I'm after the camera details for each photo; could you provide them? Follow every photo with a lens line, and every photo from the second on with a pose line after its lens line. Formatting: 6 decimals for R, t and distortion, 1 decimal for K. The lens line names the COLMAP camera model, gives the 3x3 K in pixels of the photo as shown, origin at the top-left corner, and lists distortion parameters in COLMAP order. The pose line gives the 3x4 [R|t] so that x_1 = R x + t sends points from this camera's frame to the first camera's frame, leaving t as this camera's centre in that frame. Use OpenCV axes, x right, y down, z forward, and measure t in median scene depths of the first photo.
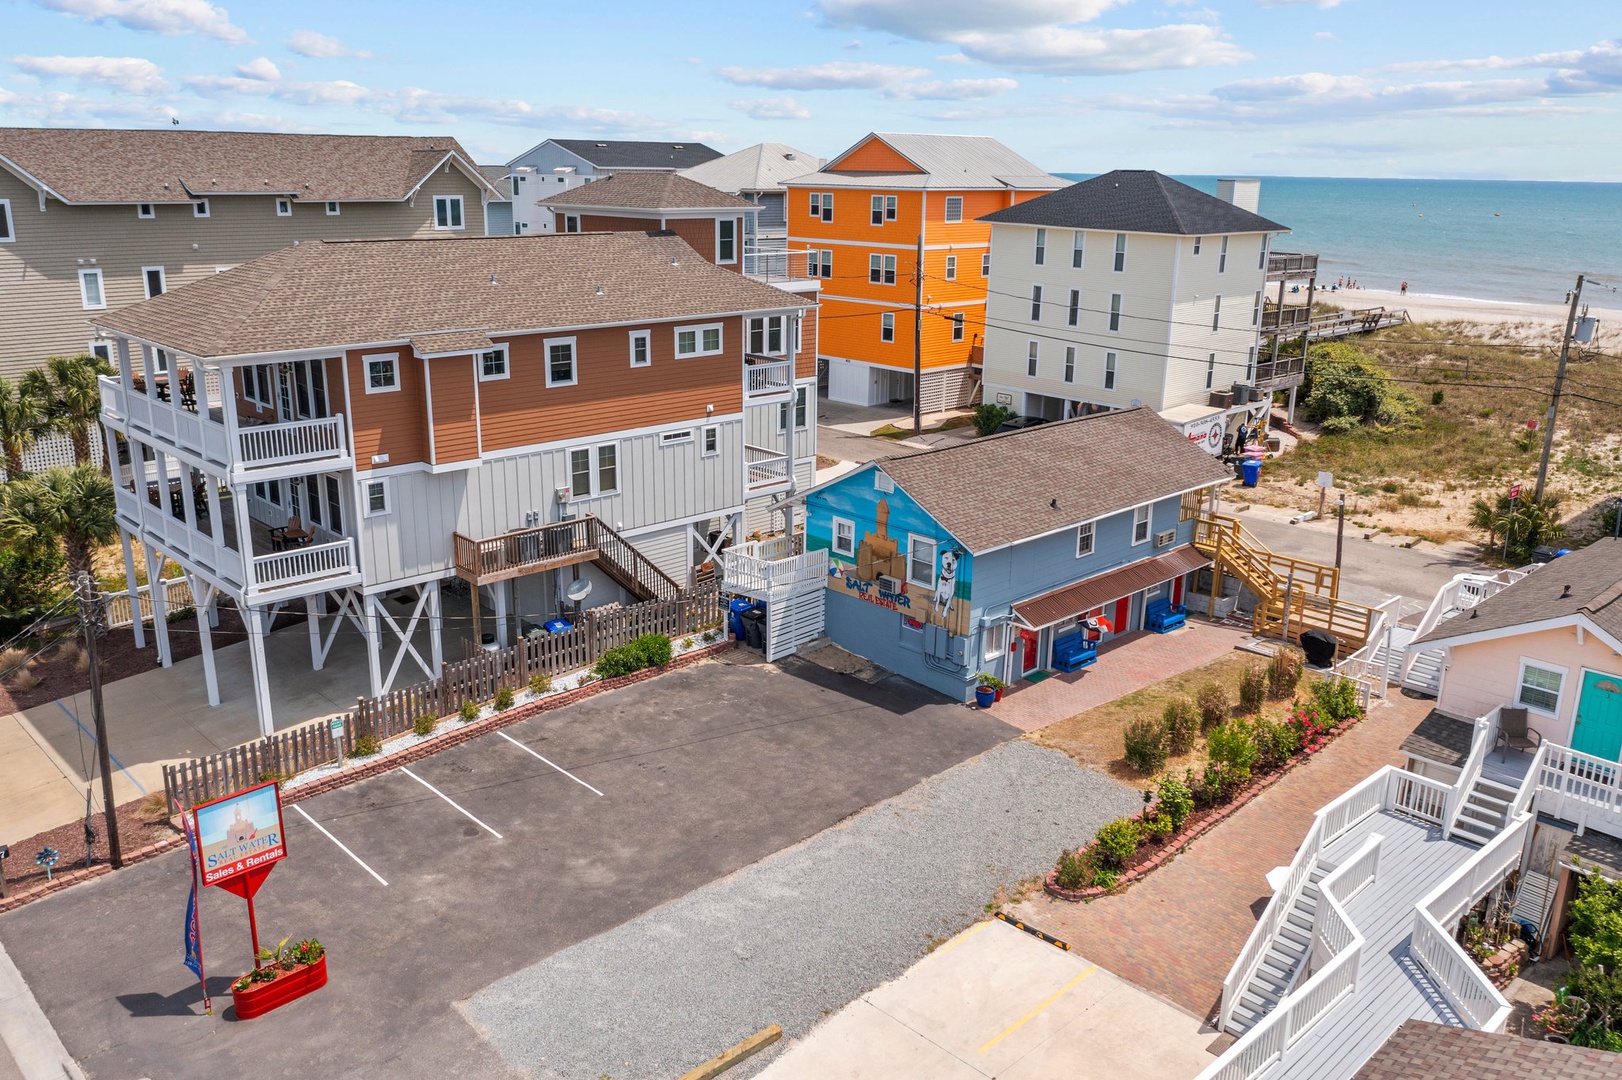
lens RADIAL K [[1292.8, 0, 810.9], [0, 1292.8, 543.0], [0, 0, 1]] dist [-0.016635, 0.006156]
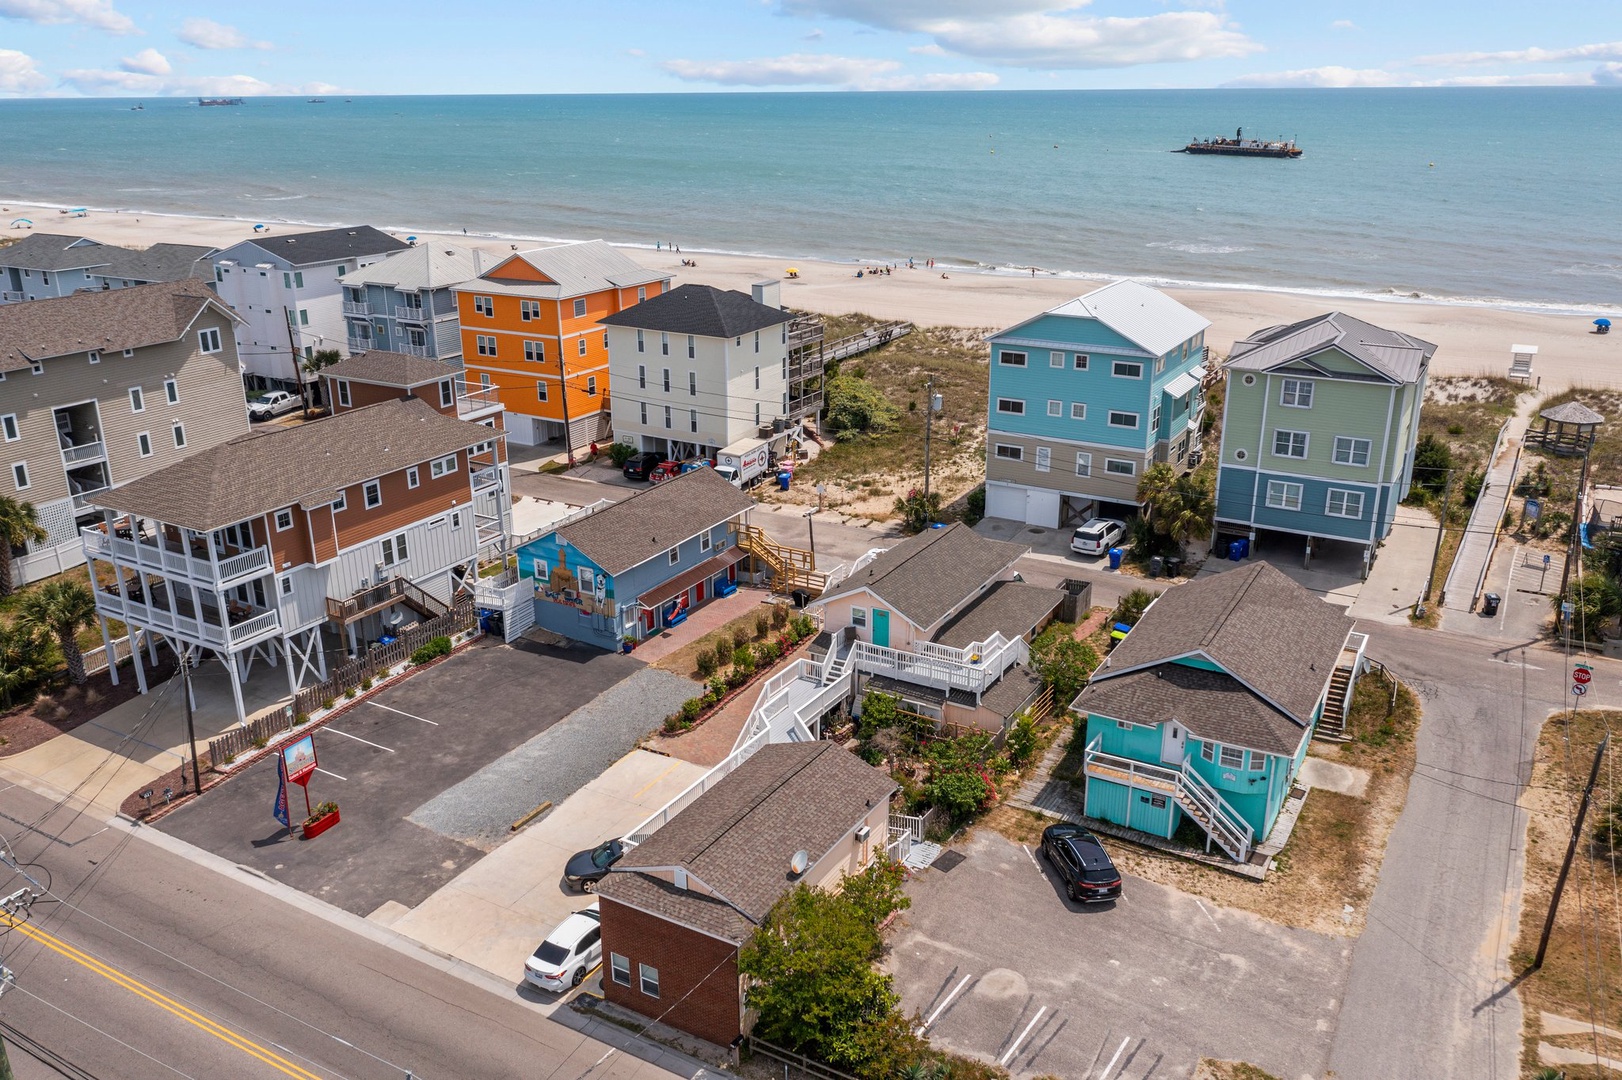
lens RADIAL K [[1292.8, 0, 810.9], [0, 1292.8, 543.0], [0, 0, 1]] dist [-0.016635, 0.006156]
pose [[0.960452, -0.112472, 0.254719, -0.067772], [0.097507, 0.992722, 0.070675, -0.131134], [-0.260814, -0.043043, 0.964429, -0.830081]]
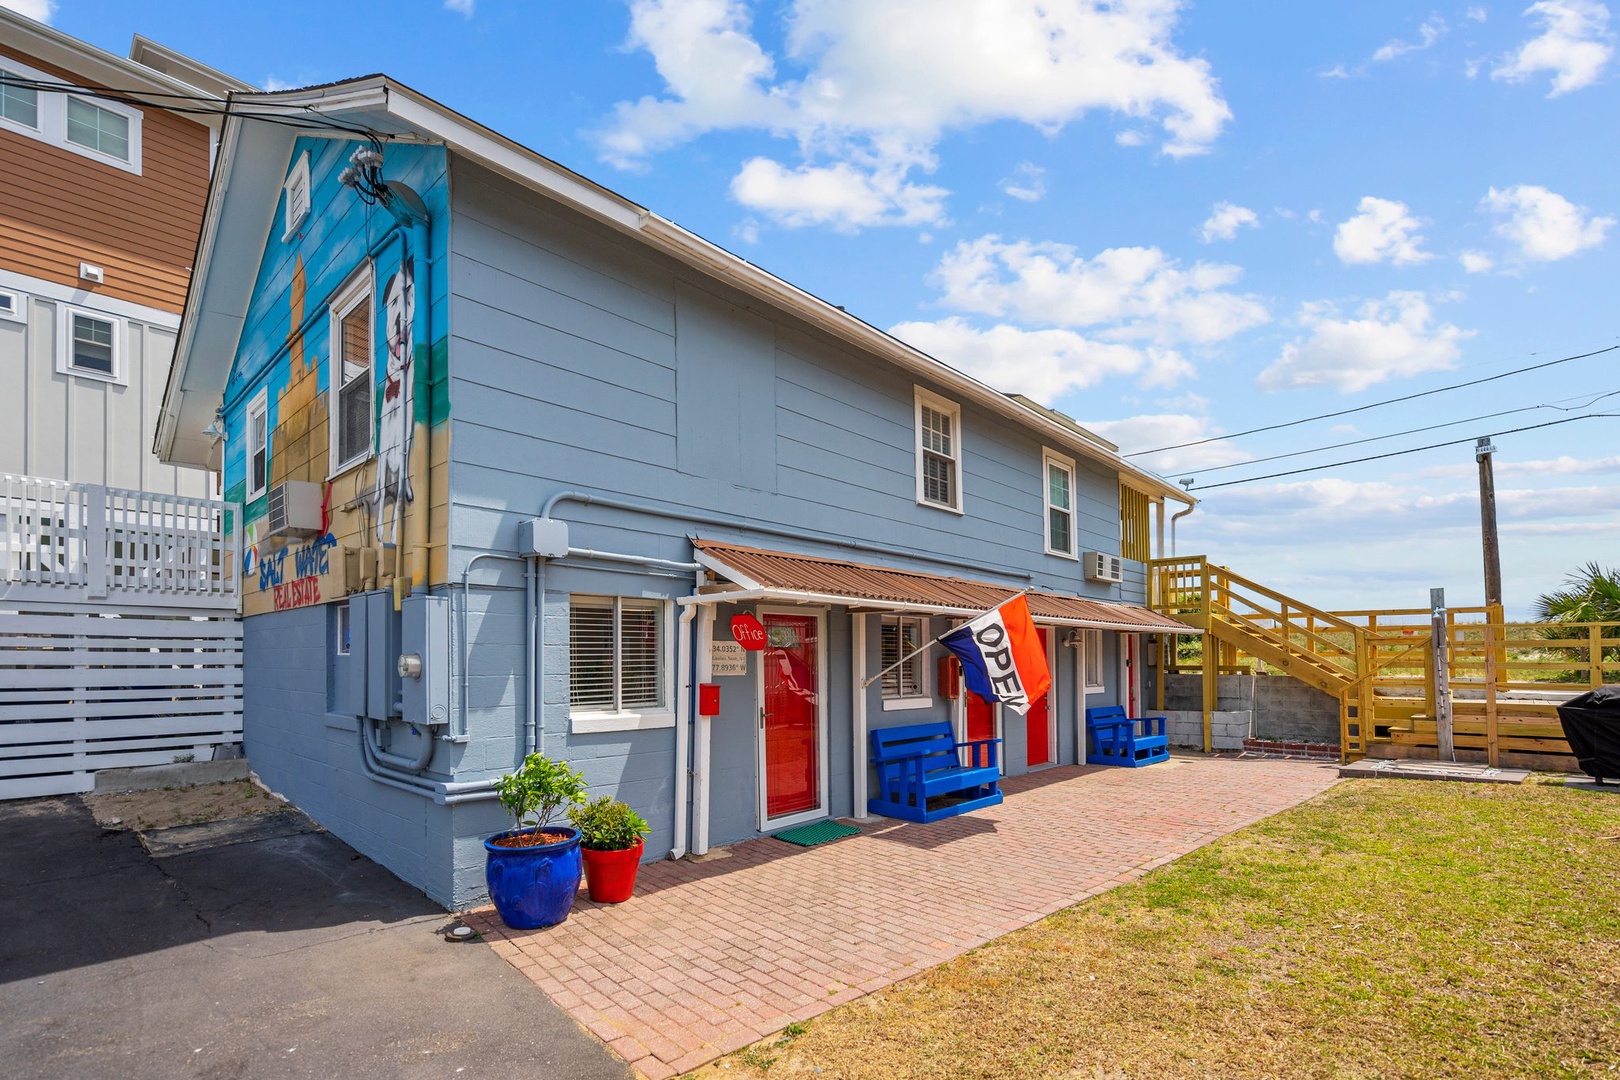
lens RADIAL K [[763.9, 0, 803.2], [0, 763.9, 639.6], [0, 0, 1]] dist [0.009341, 0.000295]
pose [[0.998407, -0.014334, 0.054574, 0.159571], [0.030440, 0.951208, -0.307045, 0.112332], [-0.047511, 0.308217, 0.950129, 0.802162]]
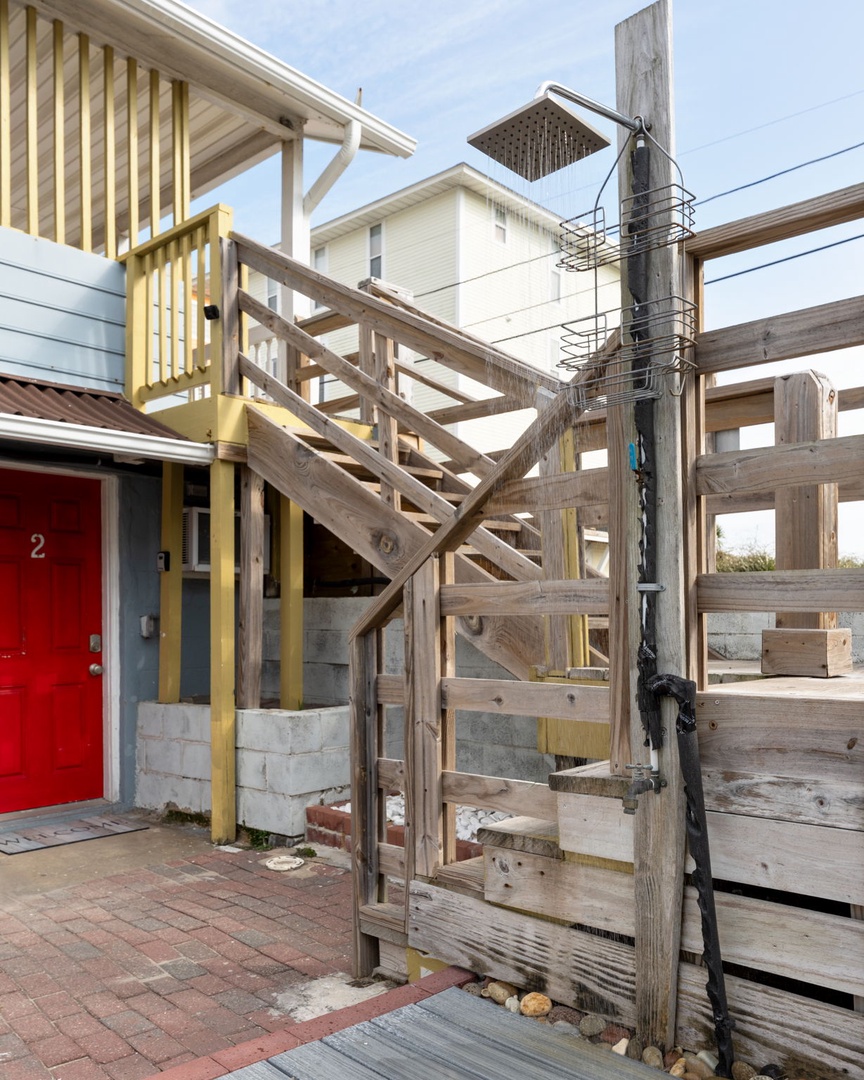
lens RADIAL K [[915.5, 0, 439.4], [0, 915.5, 622.0], [0, 0, 1]] dist [0.003823, 0.003381]
pose [[0.998021, -0.015155, 0.061034, 0.367454], [0.031526, 0.960337, -0.277054, 0.070510], [-0.054414, 0.278430, 0.958914, 0.989458]]
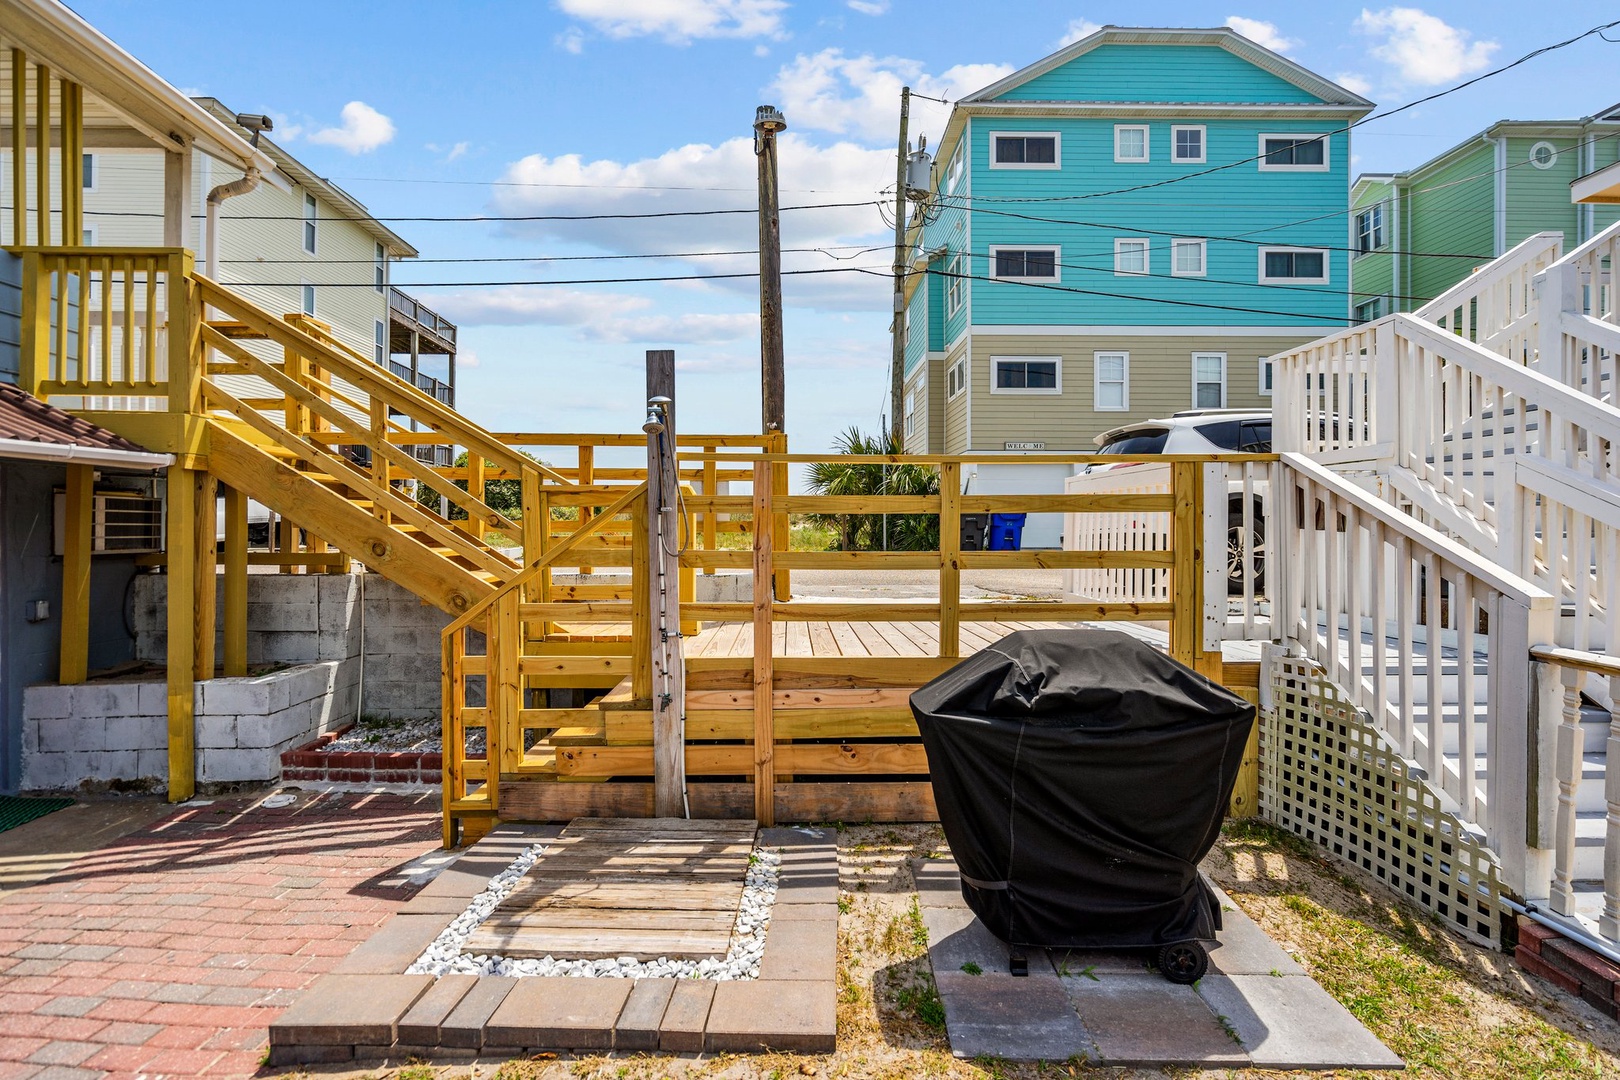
lens RADIAL K [[749.3, 0, 798.6], [0, 749.3, 528.0], [0, 0, 1]] dist [-0.000315, -0.000017]
pose [[0.683269, -0.012275, 0.730064, 0.327675], [0.213886, 0.959364, -0.184046, 0.065501], [-0.698138, 0.281903, 0.658129, 0.963041]]
